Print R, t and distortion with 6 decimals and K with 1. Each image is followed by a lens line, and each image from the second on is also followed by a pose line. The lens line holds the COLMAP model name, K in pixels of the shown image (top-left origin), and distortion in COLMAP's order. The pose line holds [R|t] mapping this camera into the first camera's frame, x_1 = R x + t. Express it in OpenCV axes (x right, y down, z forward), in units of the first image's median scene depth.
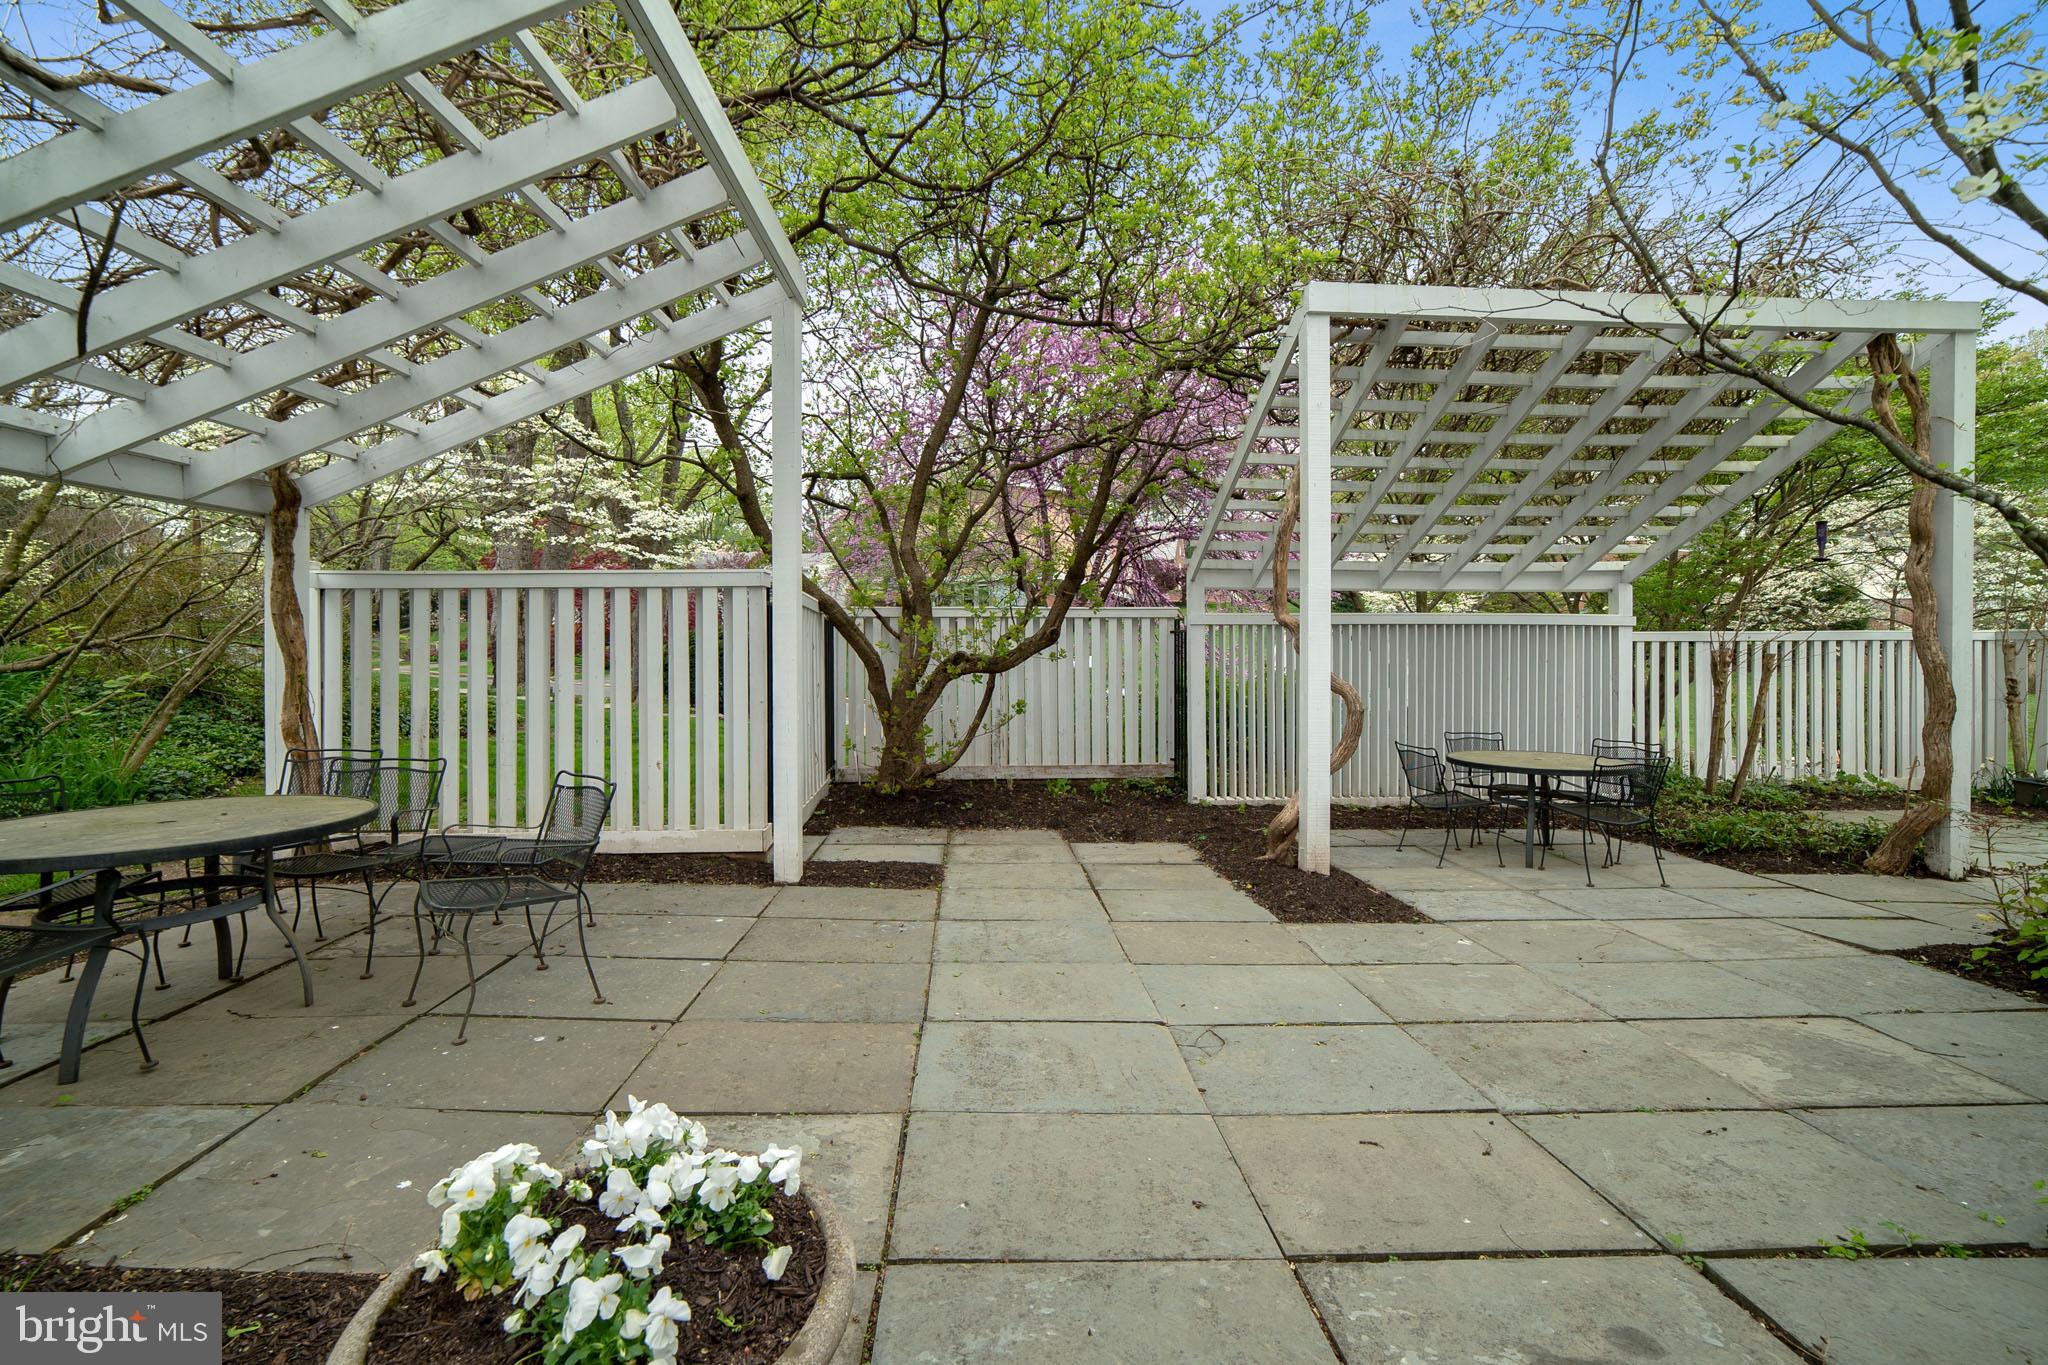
lens RADIAL K [[826.8, 0, 1029.3], [0, 826.8, 654.0], [0, 0, 1]] dist [-0.002492, 0.003482]
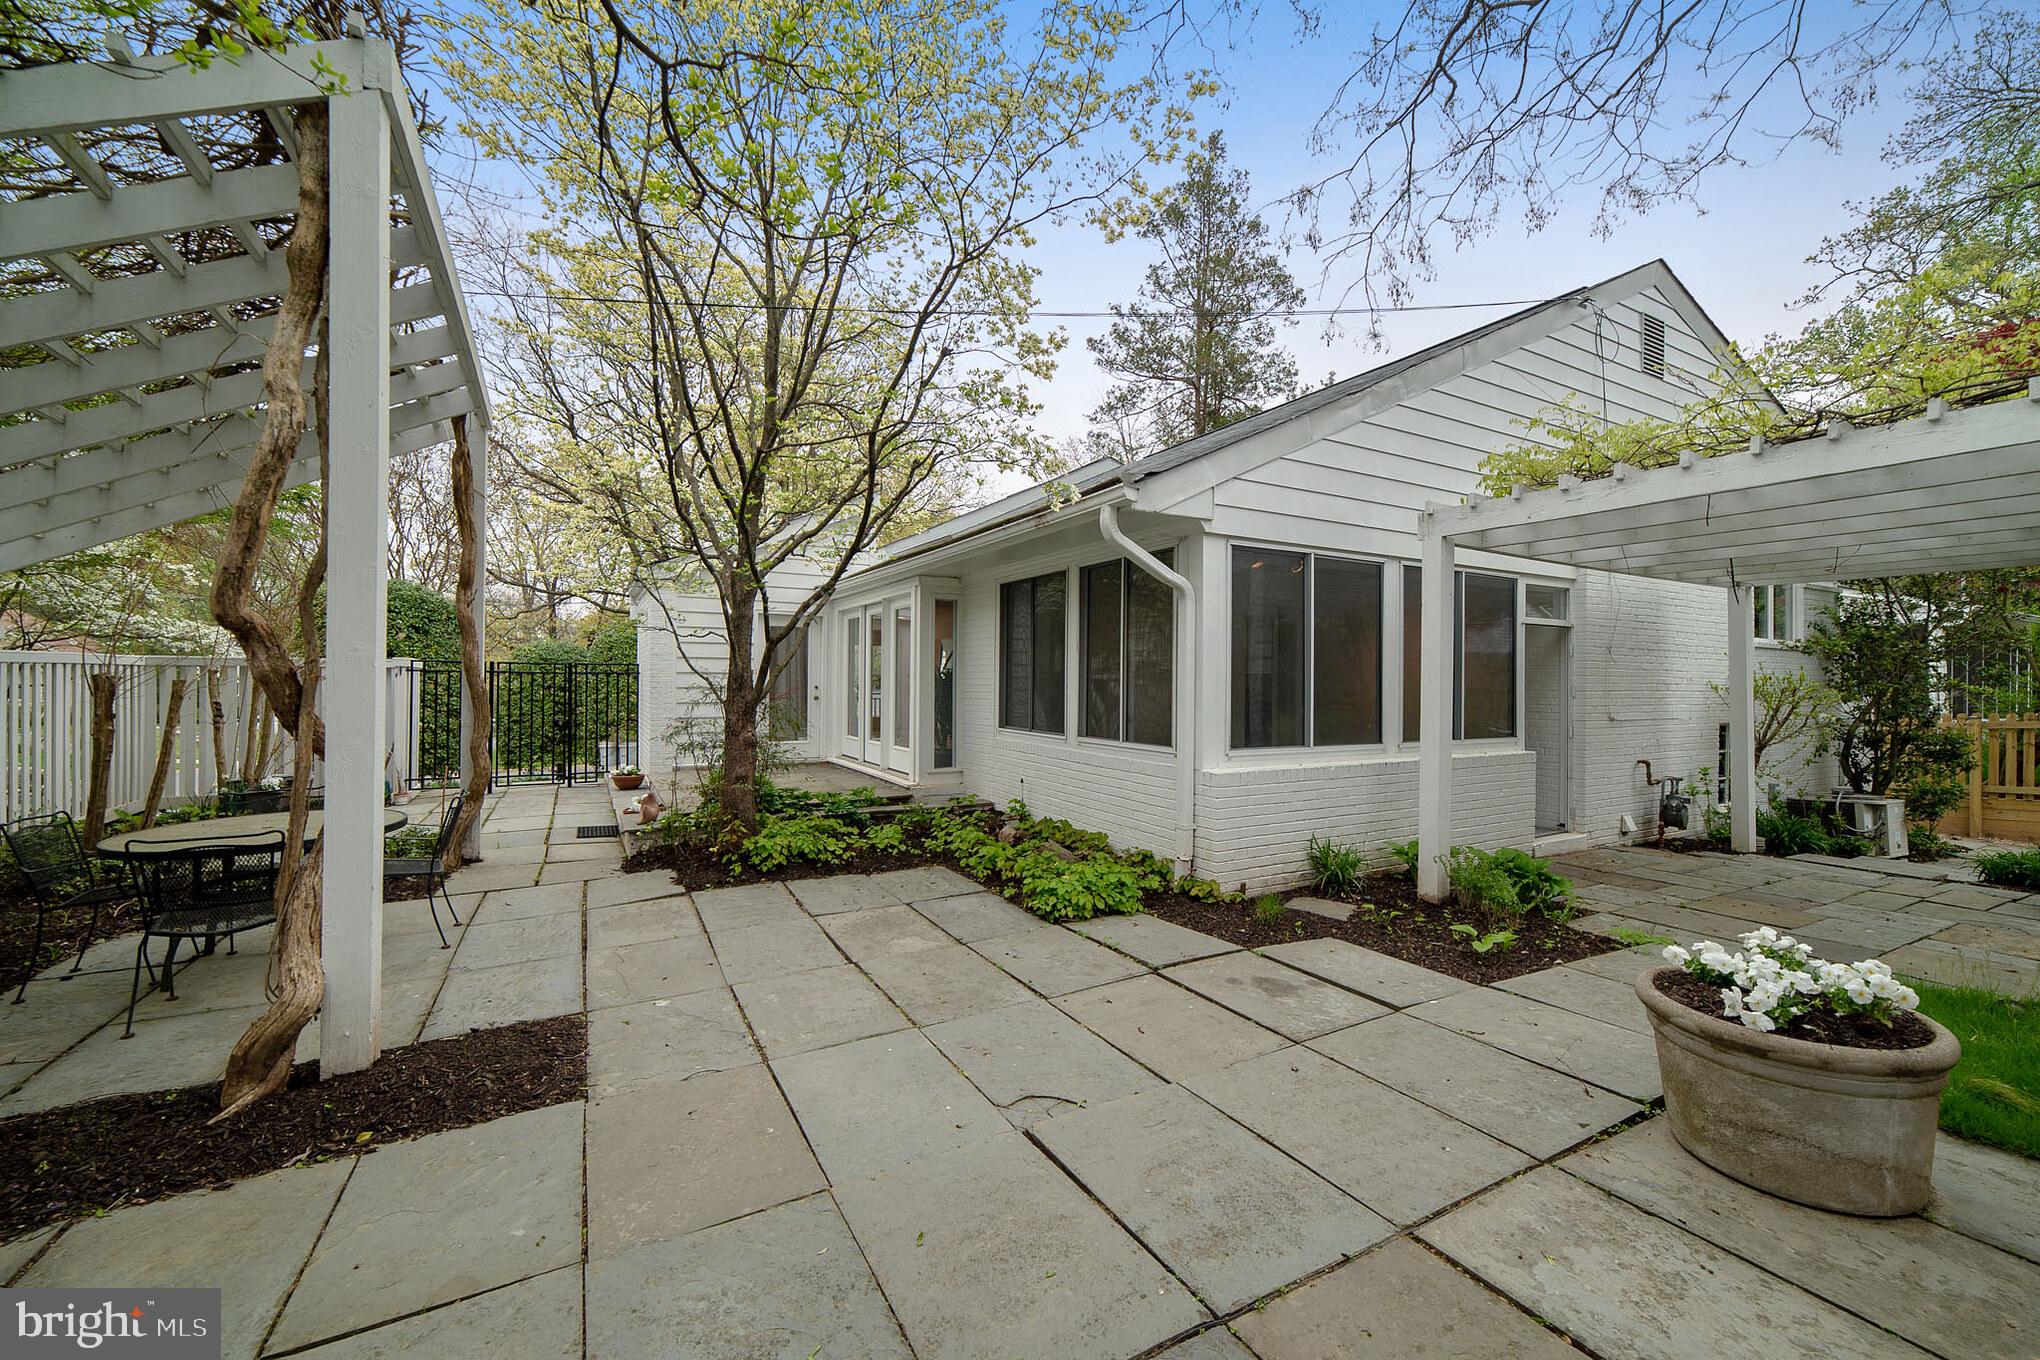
lens RADIAL K [[823.6, 0, 1025.3], [0, 823.6, 651.7], [0, 0, 1]] dist [-0.002492, 0.003482]
pose [[-0.429476, 0.027590, 0.902657, -0.620252], [-0.003167, 0.999481, -0.032056, -0.003013], [-0.903073, -0.016626, -0.429165, 1.419210]]
